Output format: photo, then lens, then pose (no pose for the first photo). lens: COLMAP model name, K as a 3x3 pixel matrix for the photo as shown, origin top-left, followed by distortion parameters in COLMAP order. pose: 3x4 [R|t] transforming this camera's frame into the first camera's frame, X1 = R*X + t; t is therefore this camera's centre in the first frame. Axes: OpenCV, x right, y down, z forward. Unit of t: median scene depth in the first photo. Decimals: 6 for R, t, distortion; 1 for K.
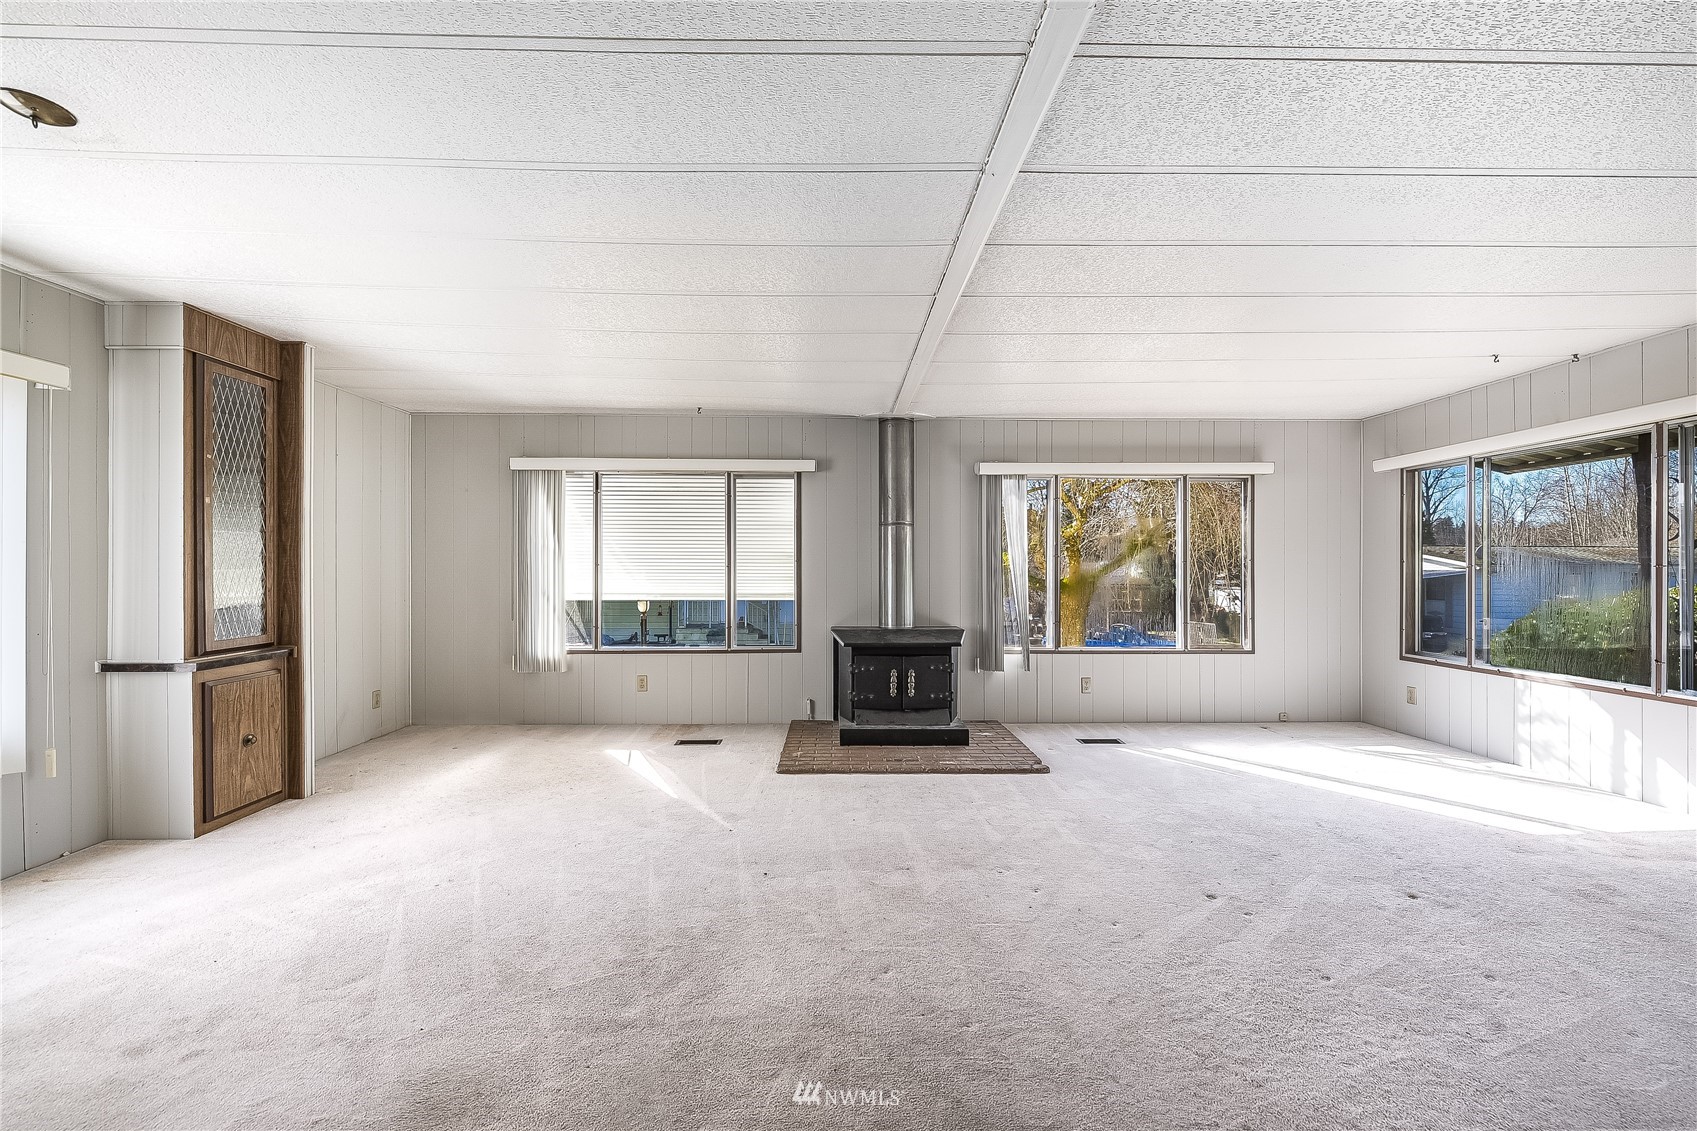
lens RADIAL K [[662.7, 0, 848.1], [0, 662.7, 565.3], [0, 0, 1]] dist [-0.004331, -0.000928]
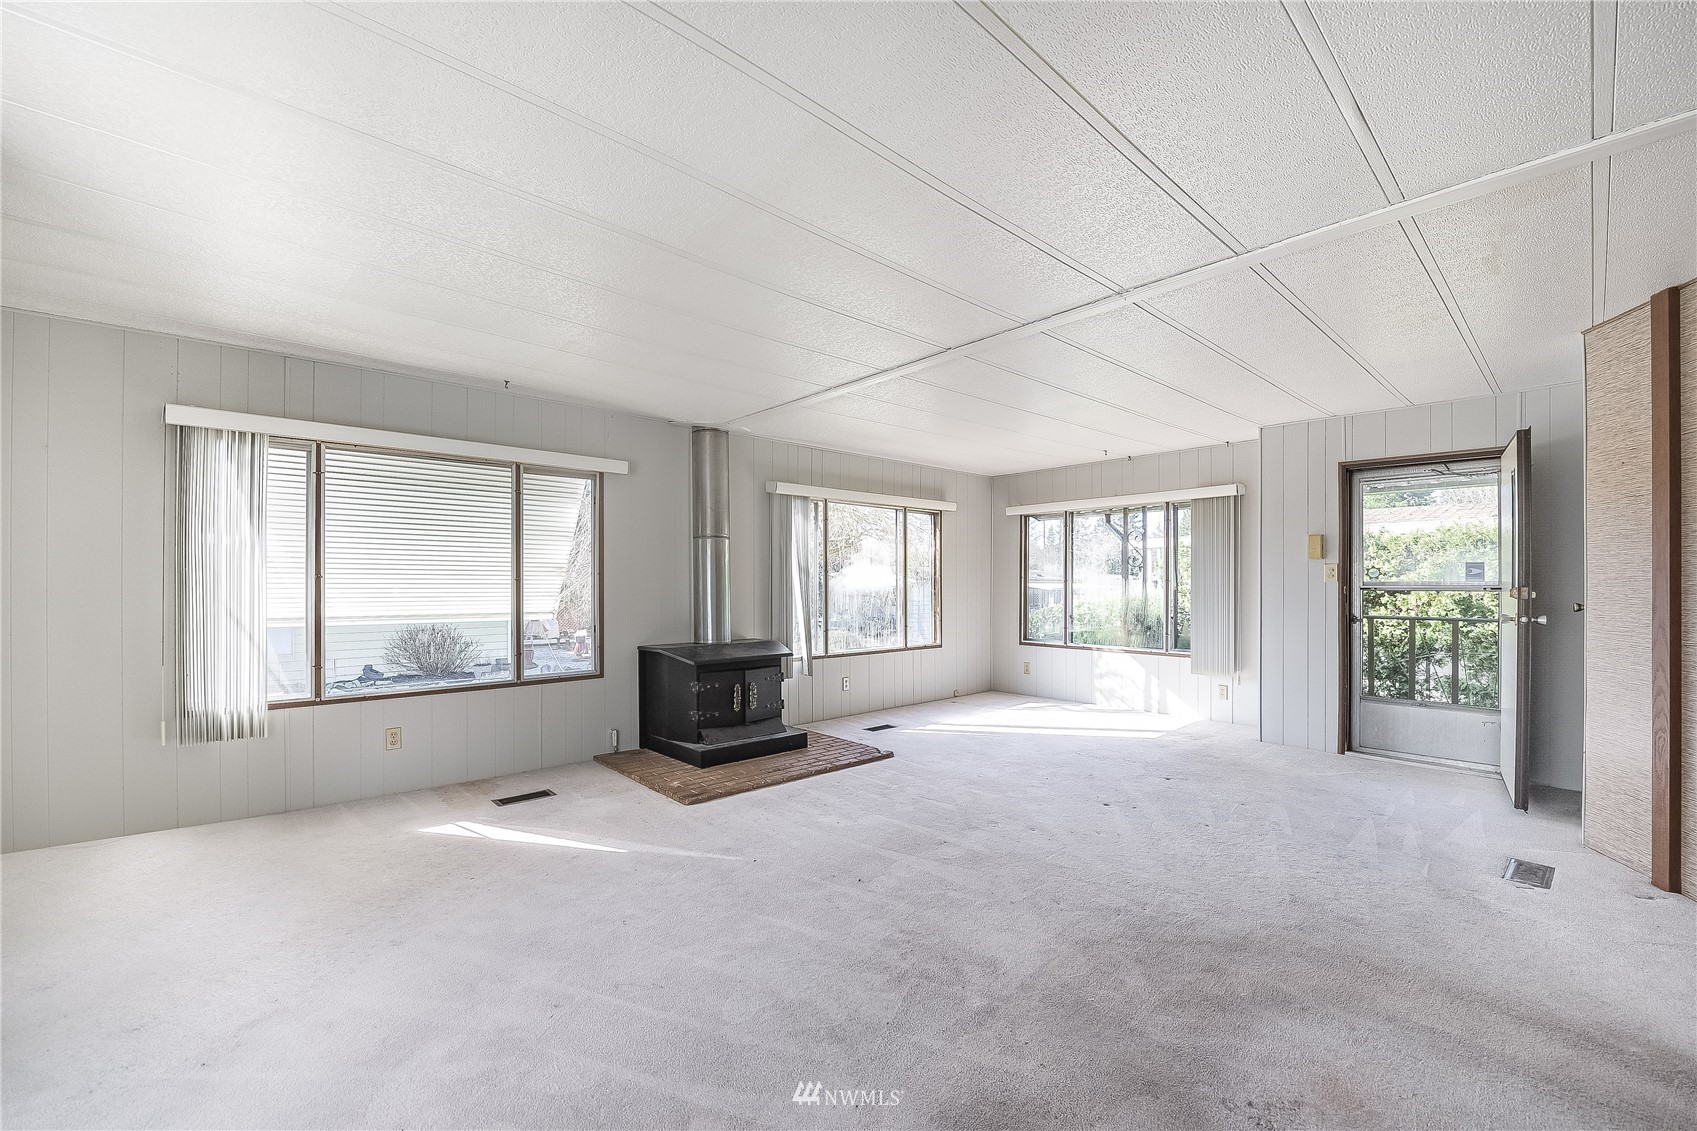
lens RADIAL K [[672.1, 0, 852.1], [0, 672.1, 578.4], [0, 0, 1]] dist [-0.018353, -0.000455]
pose [[0.763095, 0.004290, 0.646272, -0.449489], [-0.003635, 0.999991, -0.002346, 0.000603], [-0.646276, -0.000559, 0.763104, 0.120837]]
